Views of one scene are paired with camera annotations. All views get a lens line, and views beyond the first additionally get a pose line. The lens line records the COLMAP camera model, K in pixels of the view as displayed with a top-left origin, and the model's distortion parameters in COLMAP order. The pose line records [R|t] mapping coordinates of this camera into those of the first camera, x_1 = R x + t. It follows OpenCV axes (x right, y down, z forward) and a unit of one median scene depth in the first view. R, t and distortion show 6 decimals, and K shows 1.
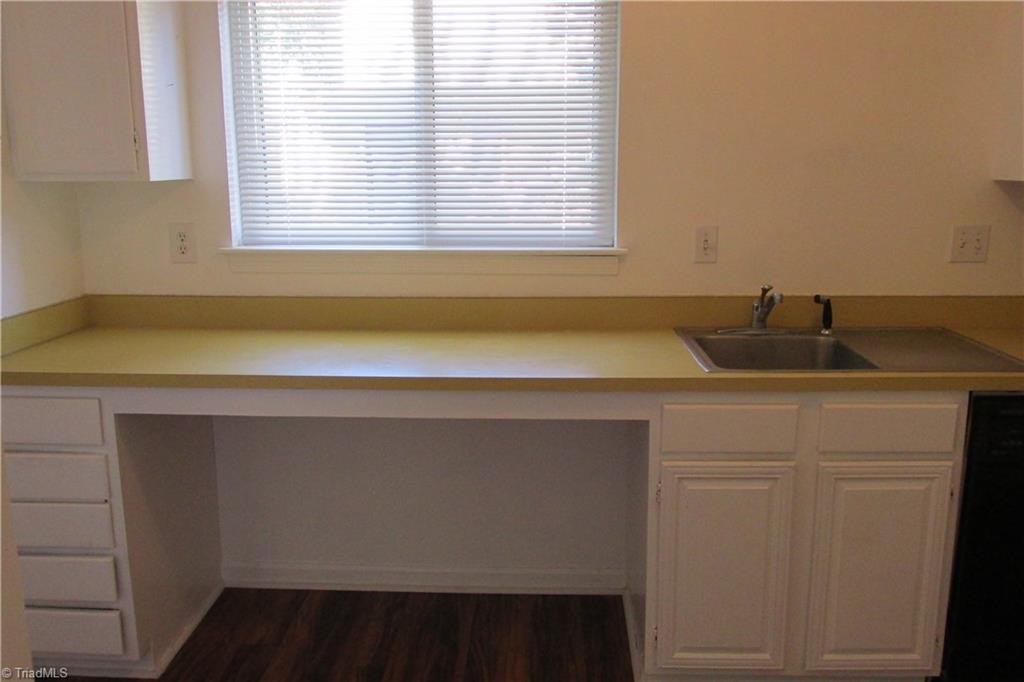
lens RADIAL K [[847.6, 0, 513.5], [0, 847.6, 346.9], [0, 0, 1]] dist [-0.027001, 0.007693]
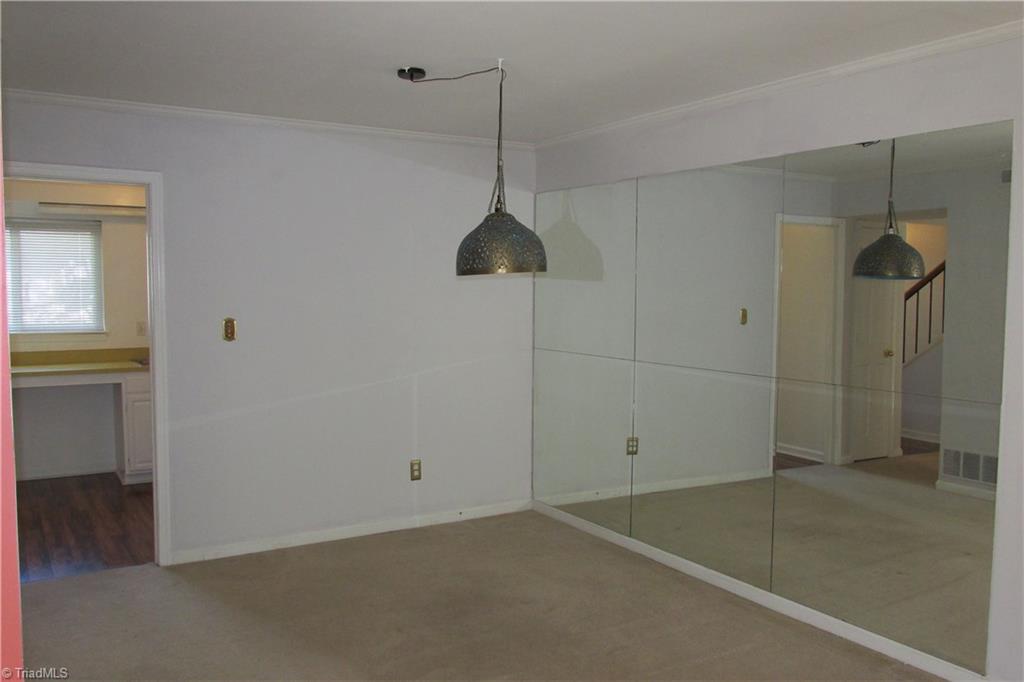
lens RADIAL K [[847.6, 0, 513.5], [0, 847.6, 346.9], [0, 0, 1]] dist [-0.027001, 0.007693]
pose [[0.826664, -0.039629, 0.561298, -0.308289], [0.083564, 0.995102, -0.052815, 0.181689], [-0.556456, 0.090565, 0.825927, -1.908287]]
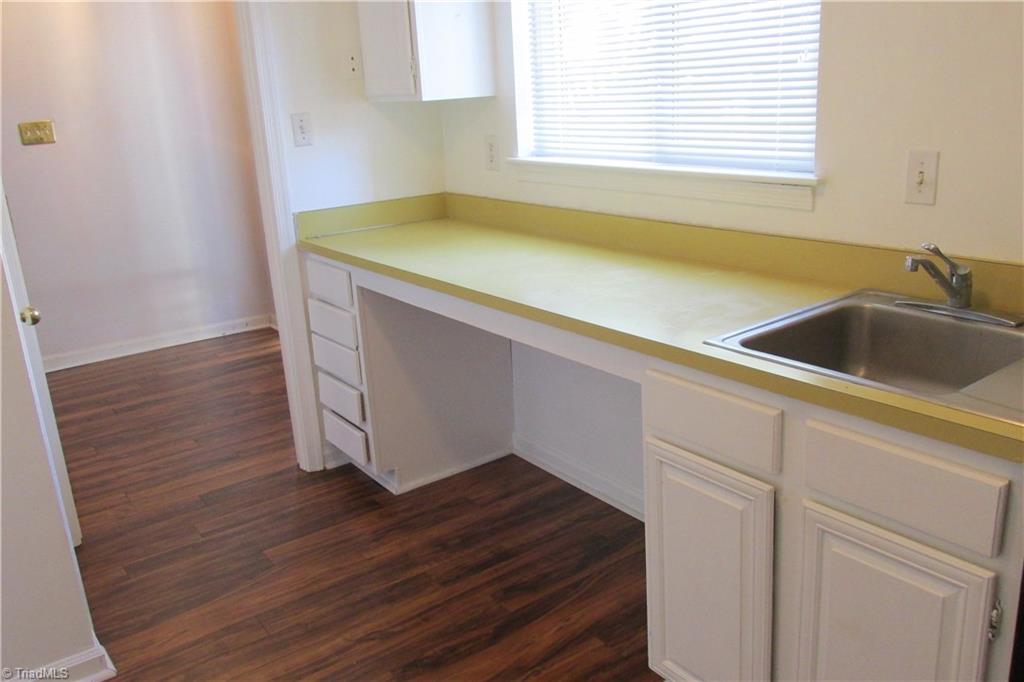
lens RADIAL K [[847.6, 0, 513.5], [0, 847.6, 346.9], [0, 0, 1]] dist [-0.027001, 0.007693]
pose [[0.615783, 0.203210, -0.761260, 0.606116], [-0.113581, 0.978972, 0.169450, -0.066684], [0.779687, -0.017880, 0.625915, 0.312147]]
